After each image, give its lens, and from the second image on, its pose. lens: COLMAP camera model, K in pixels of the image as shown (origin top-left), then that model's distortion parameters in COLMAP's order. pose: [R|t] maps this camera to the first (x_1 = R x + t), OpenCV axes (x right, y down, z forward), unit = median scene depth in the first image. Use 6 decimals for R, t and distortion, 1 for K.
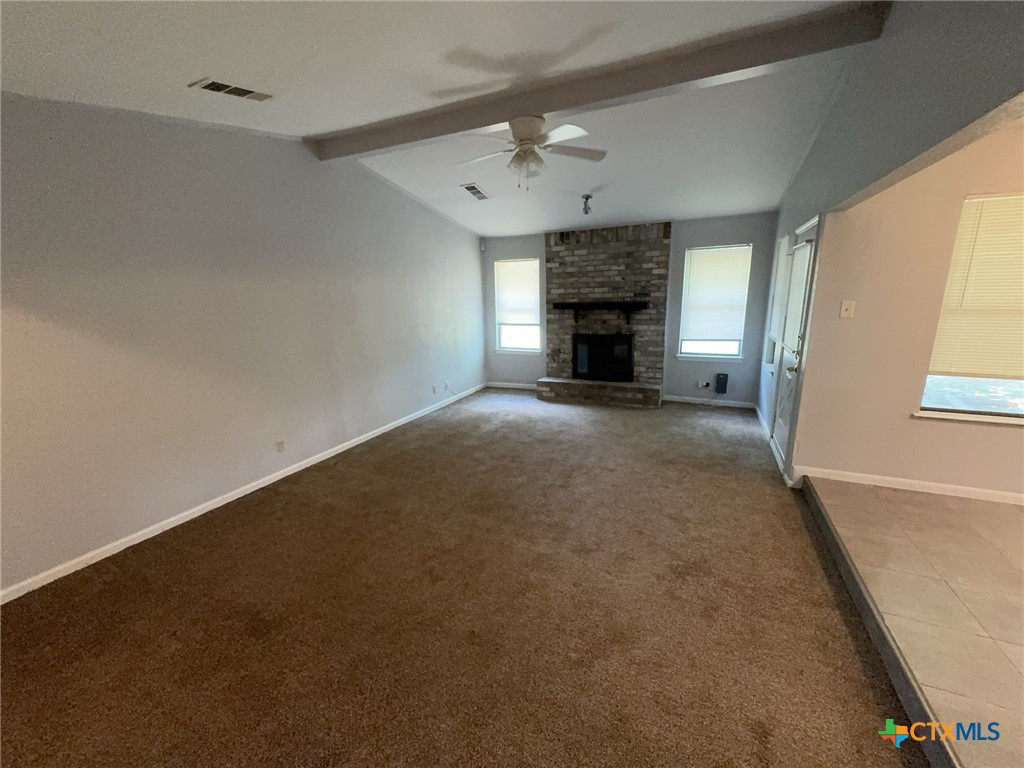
lens RADIAL K [[409.2, 0, 512.0], [0, 409.2, 384.6], [0, 0, 1]] dist [-0.002004, -0.000333]
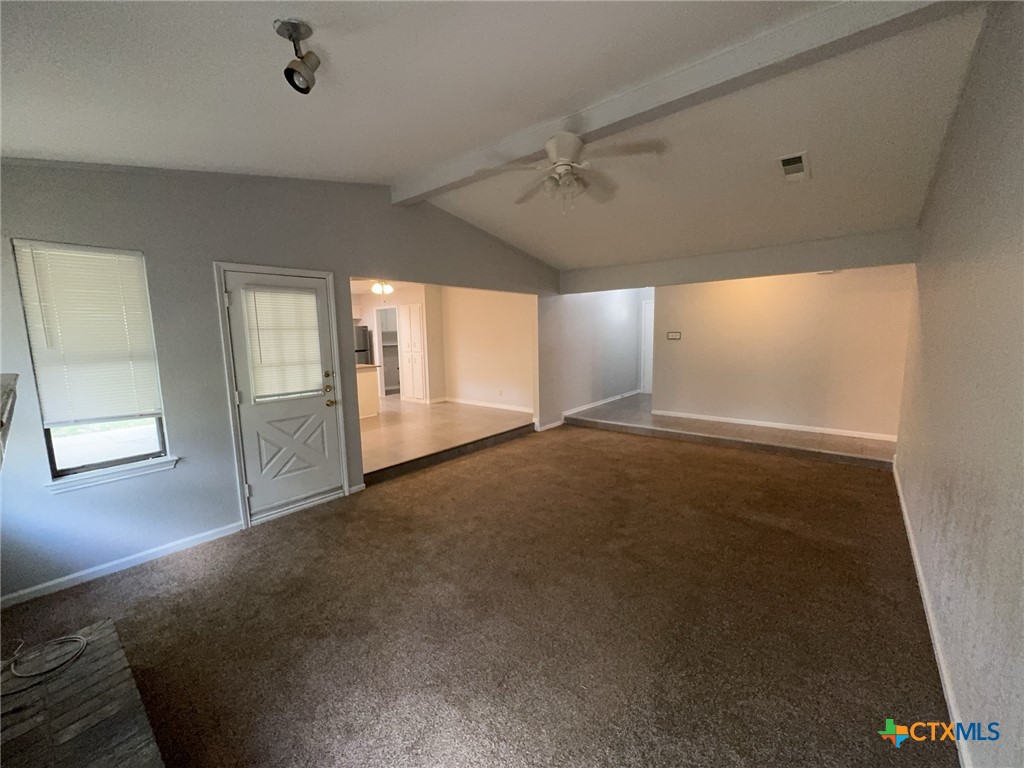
lens RADIAL K [[409.2, 0, 511.0], [0, 409.2, 386.7], [0, 0, 1]] dist [-0.002004, -0.000333]
pose [[-0.964872, 0.005968, 0.262652, -0.059703], [0.094530, 0.940670, 0.325889, -0.309856], [-0.245124, 0.339269, -0.908191, 1.453936]]
